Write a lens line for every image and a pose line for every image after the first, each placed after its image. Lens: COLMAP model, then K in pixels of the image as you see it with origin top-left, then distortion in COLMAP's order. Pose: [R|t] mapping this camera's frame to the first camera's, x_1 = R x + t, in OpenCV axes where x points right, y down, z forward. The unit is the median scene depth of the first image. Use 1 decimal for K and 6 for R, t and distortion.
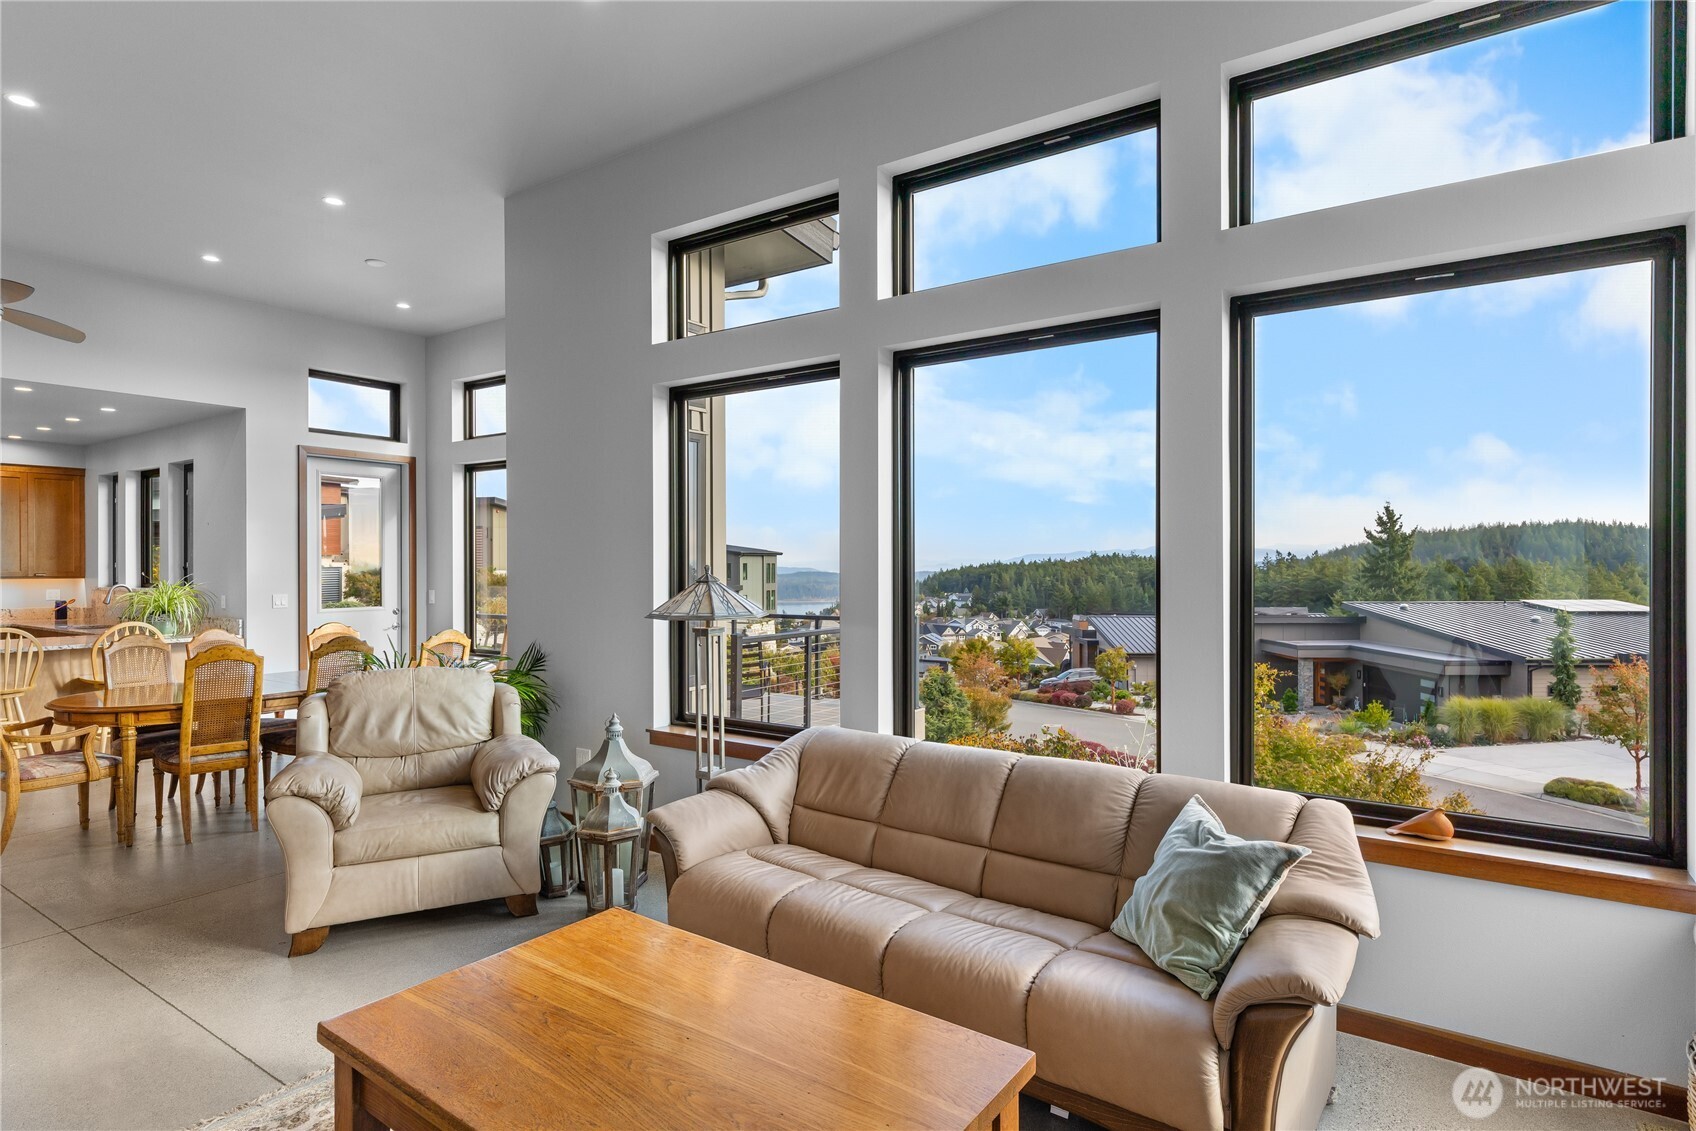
lens RADIAL K [[896.9, 0, 800.9], [0, 896.9, 569.1], [0, 0, 1]] dist [0.020045, -0.000533]
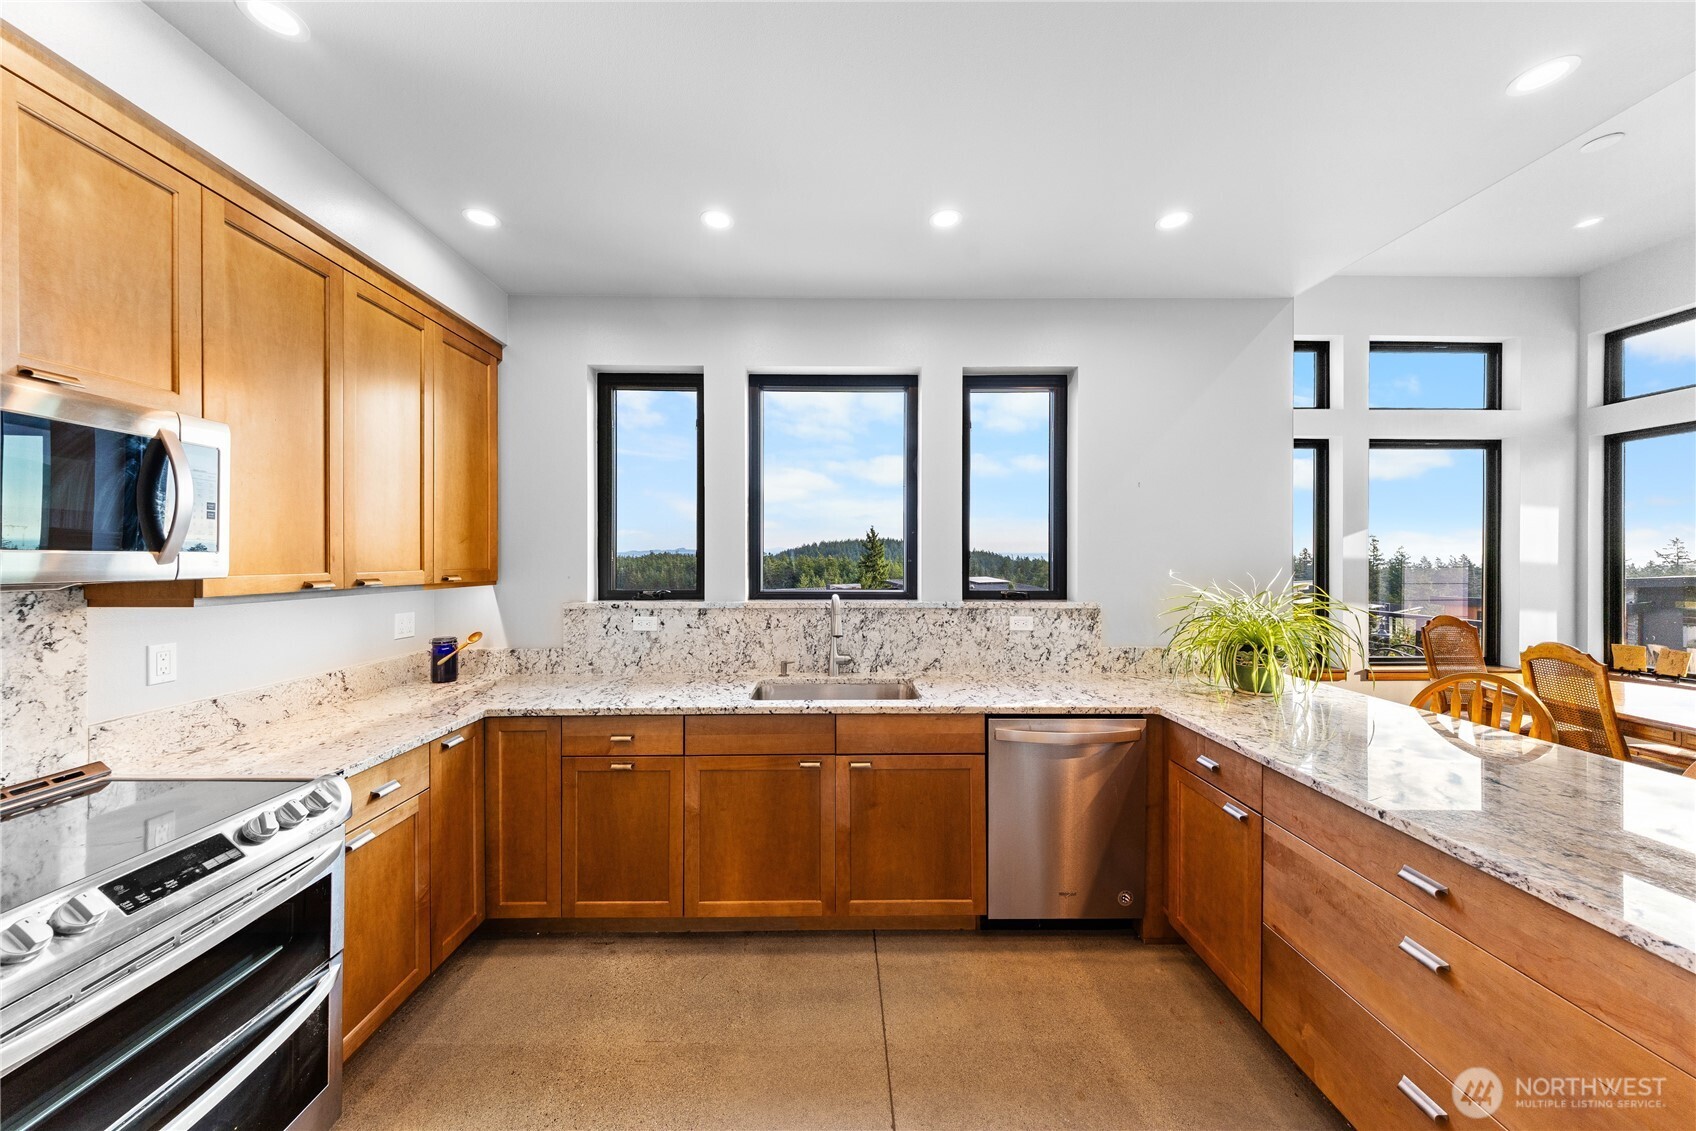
lens RADIAL K [[566.6, 0, 848.5], [0, 566.6, 556.8], [0, 0, 1]] dist [0.005514, -0.001425]
pose [[0.774890, 0.004553, 0.632079, -1.673586], [0.000895, 0.999965, -0.008300, -0.002781], [-0.632095, 0.006997, 0.774859, 1.347110]]
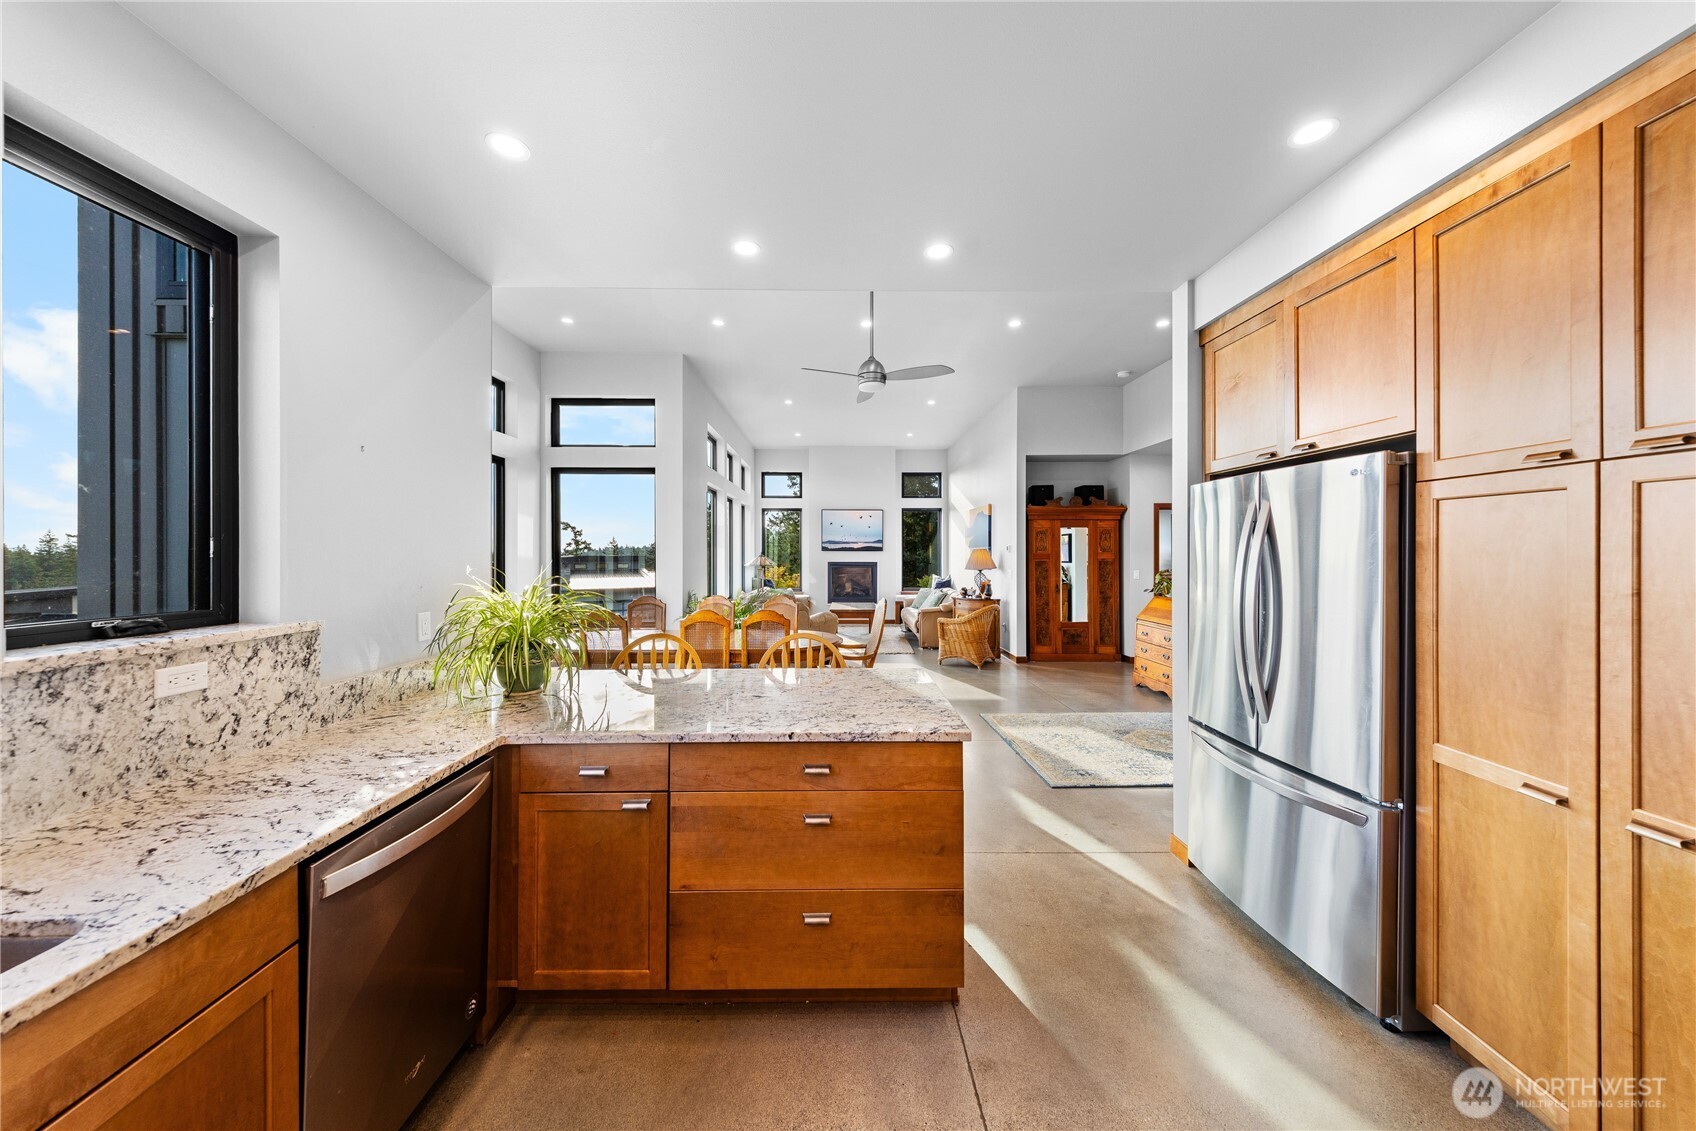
lens RADIAL K [[566.6, 0, 844.4], [0, 566.6, 547.4], [0, 0, 1]] dist [0.005514, -0.001425]
pose [[-0.626056, 0.008189, 0.779735, -1.620269], [0.006397, 0.999965, -0.005365, -0.004818], [-0.779752, 0.001630, -0.626086, 1.604681]]
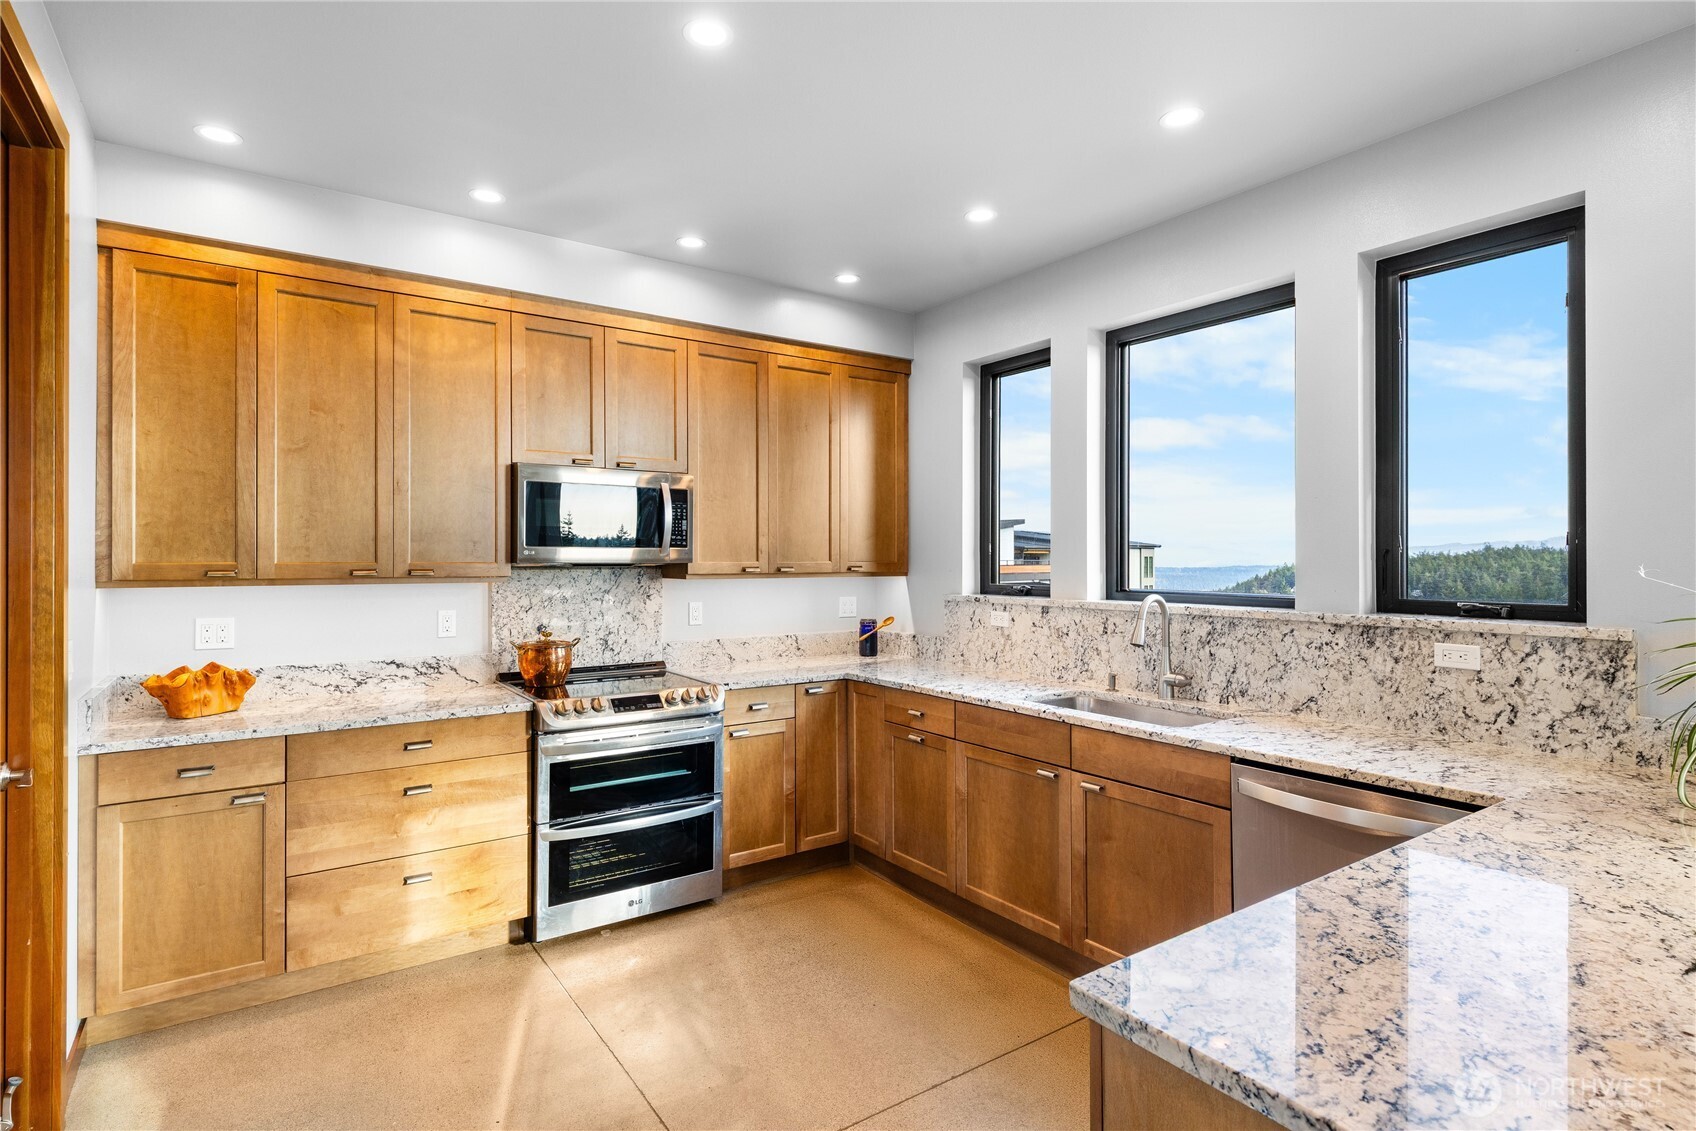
lens RADIAL K [[861.2, 0, 850.6], [0, 861.2, 552.2], [0, 0, 1]] dist [-0.019866, -0.003429]
pose [[0.955884, -0.000161, -0.293744, -1.366697], [-0.003182, 0.999935, -0.010904, 0.004055], [0.293727, 0.011358, 0.955822, 1.074711]]
